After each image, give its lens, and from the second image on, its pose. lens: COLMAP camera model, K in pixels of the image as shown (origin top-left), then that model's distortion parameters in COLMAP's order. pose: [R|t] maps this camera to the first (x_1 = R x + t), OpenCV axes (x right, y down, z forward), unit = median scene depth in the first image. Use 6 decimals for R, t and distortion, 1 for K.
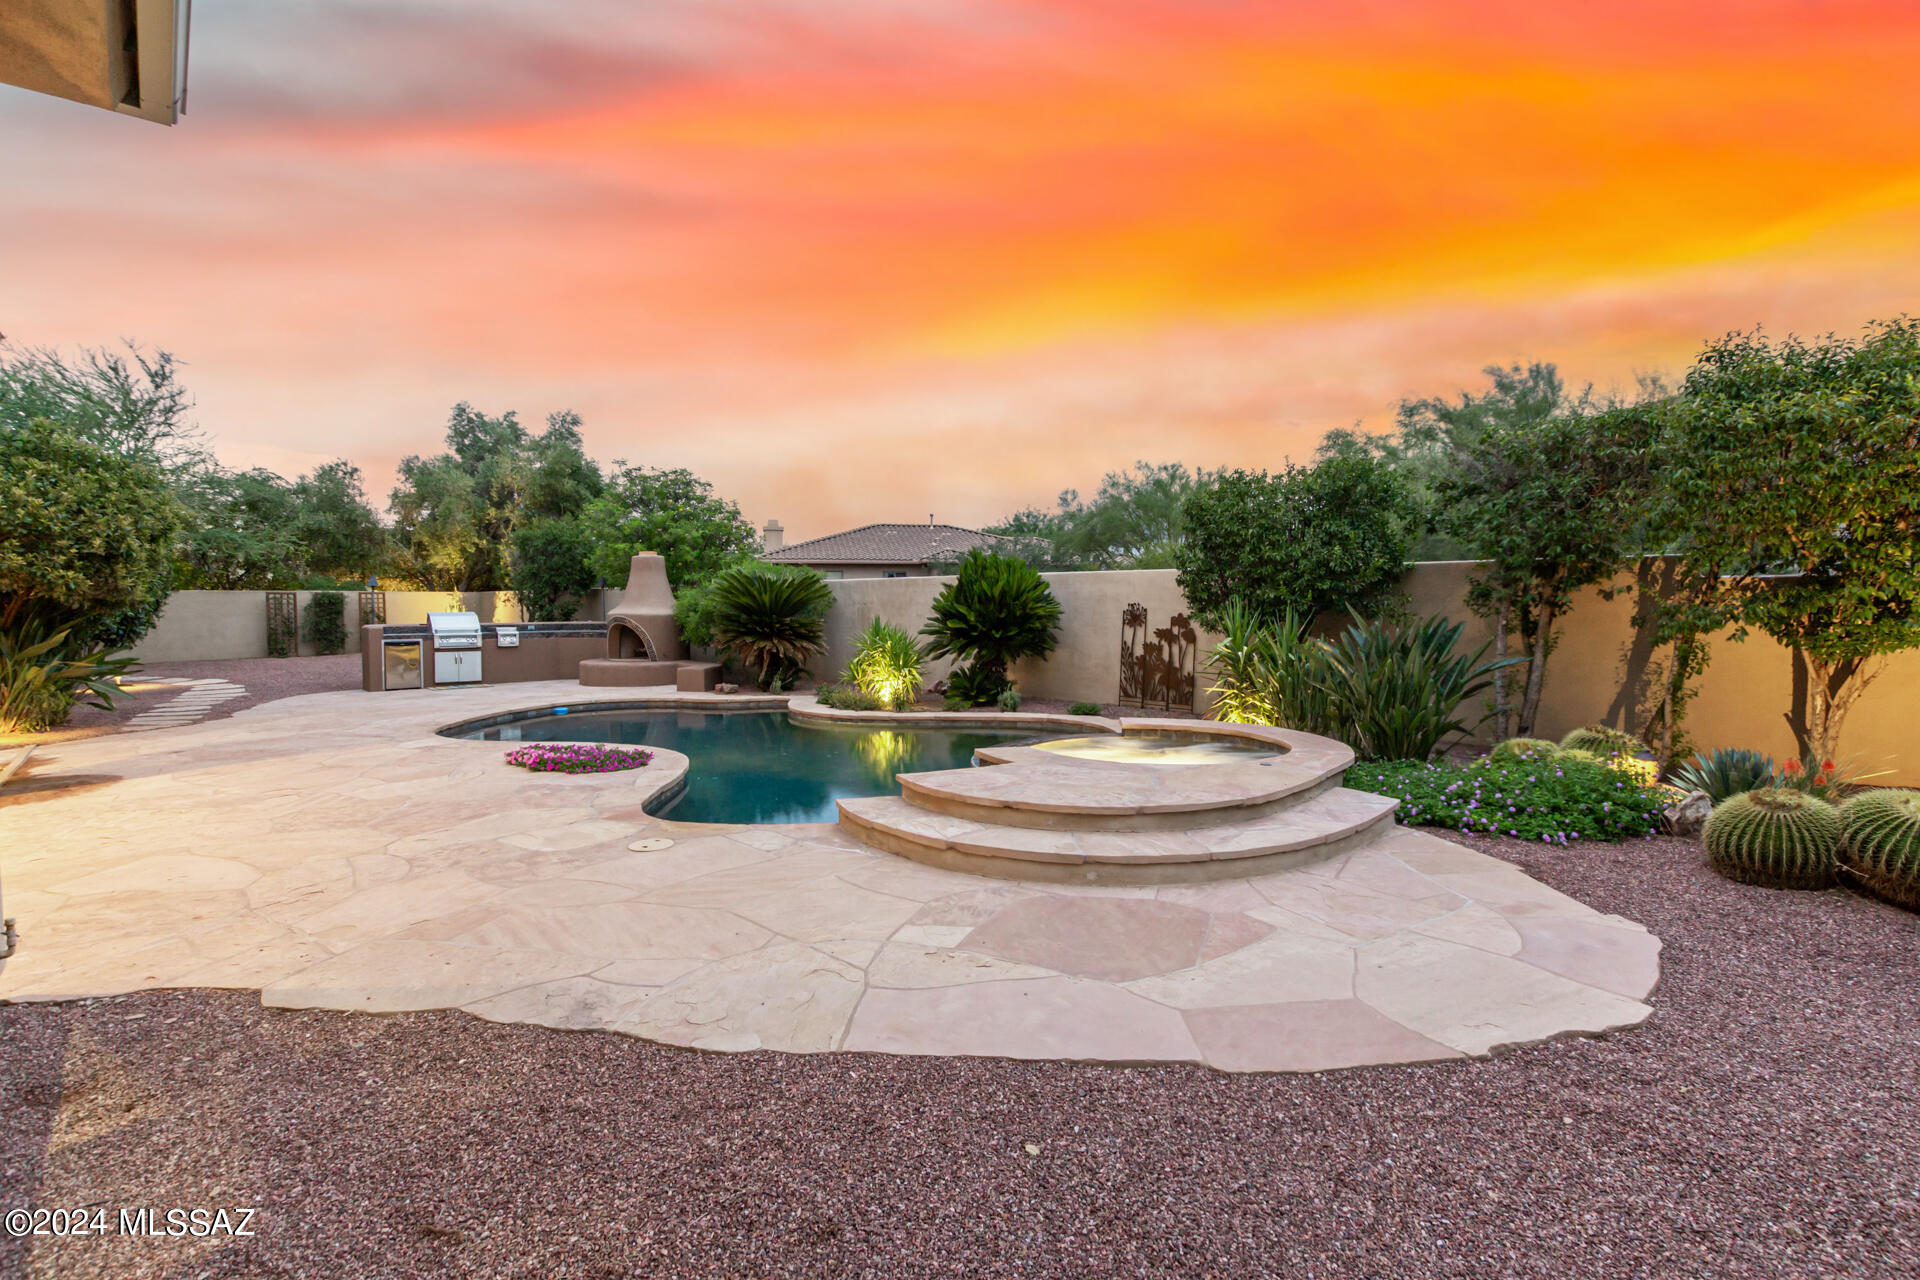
lens RADIAL K [[918.0, 0, 956.4], [0, 918.0, 639.1], [0, 0, 1]] dist [0.004448, -0.000896]
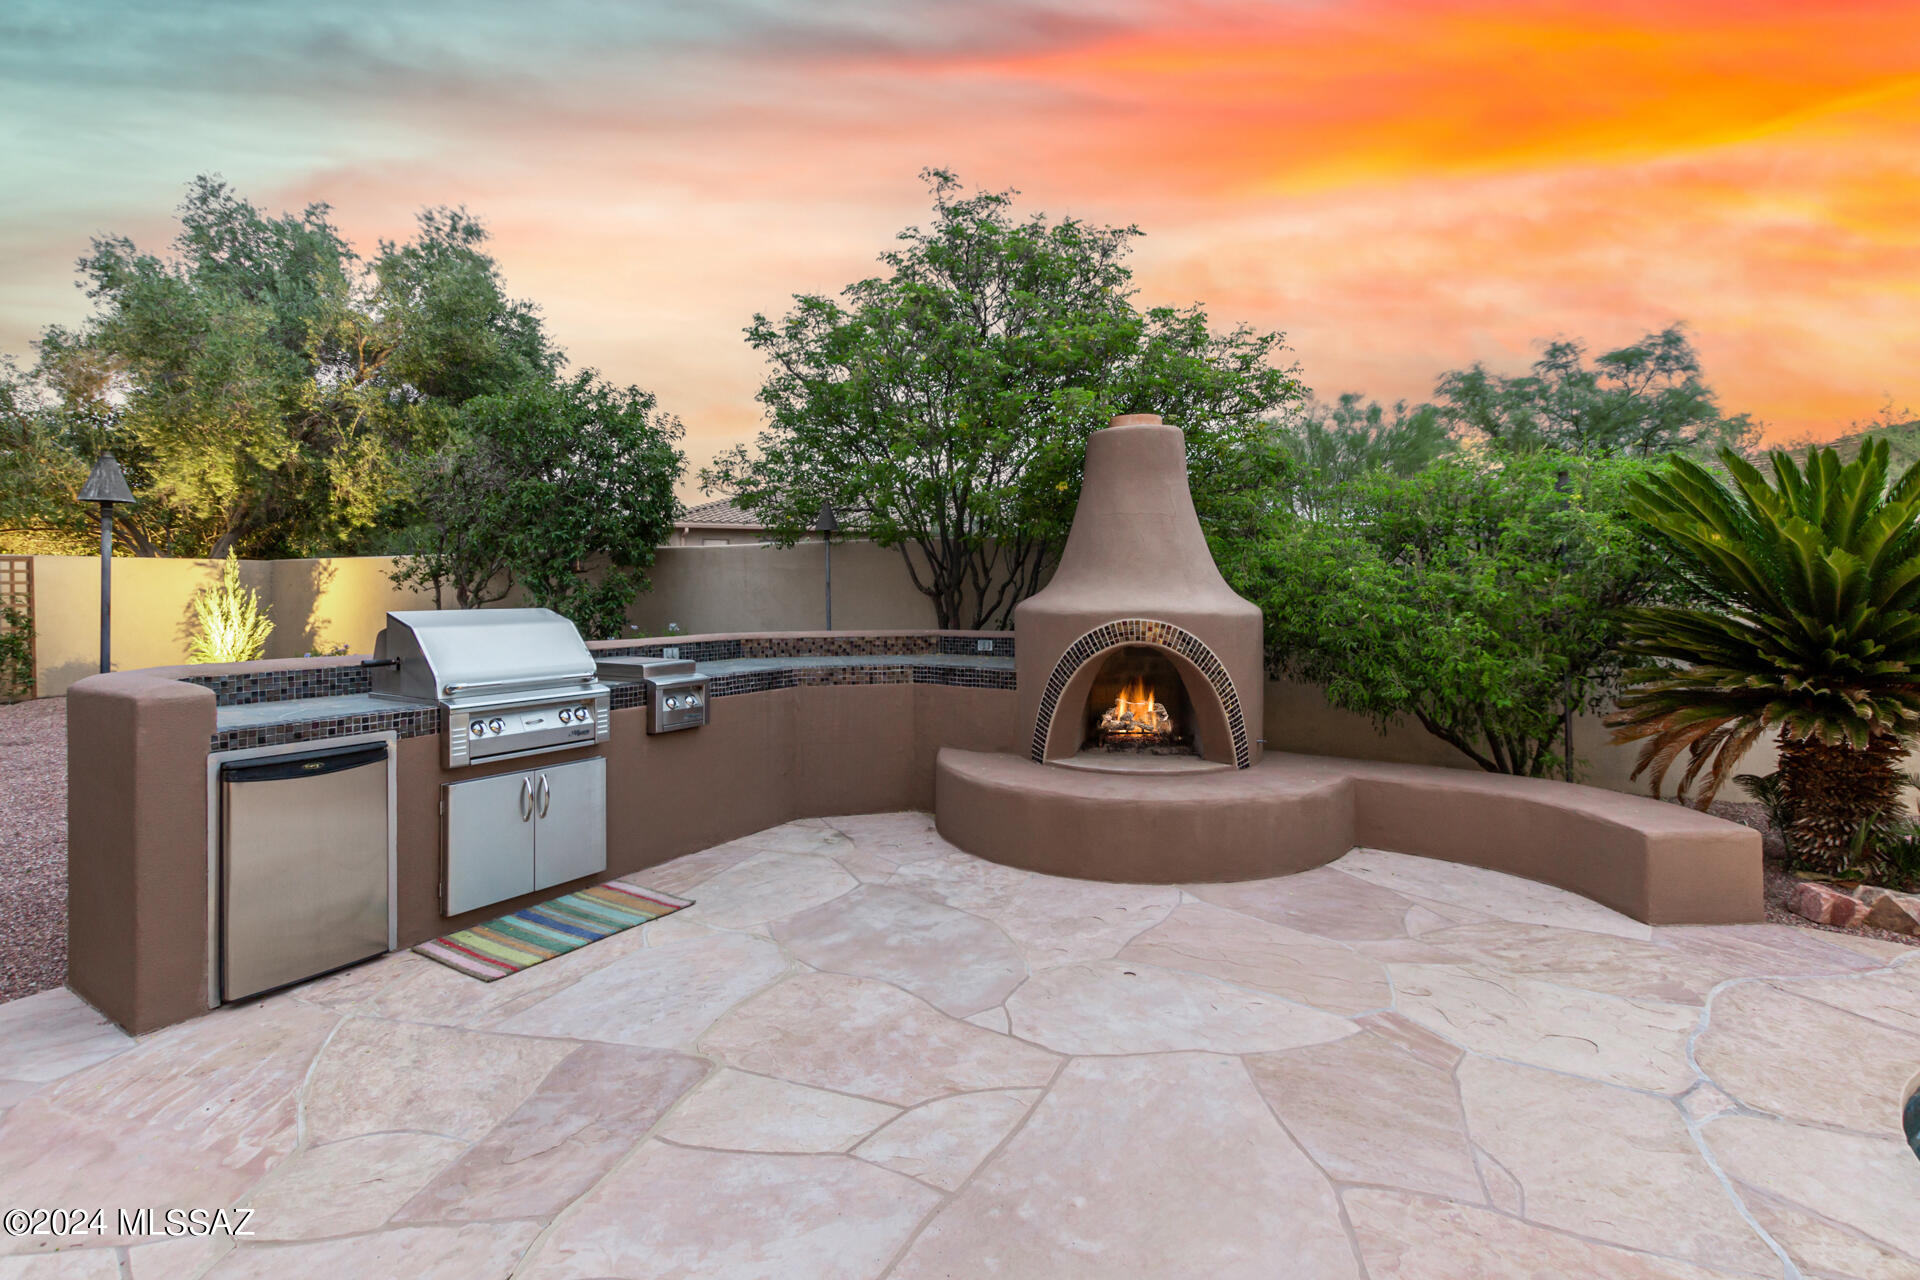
lens RADIAL K [[918.0, 0, 963.1], [0, 918.0, 631.2], [0, 0, 1]] dist [0.004448, -0.000896]
pose [[0.963617, -0.008542, 0.267149, -0.505624], [0.007509, 0.999960, 0.004890, -0.023298], [-0.267180, -0.002706, 0.963643, 0.749155]]
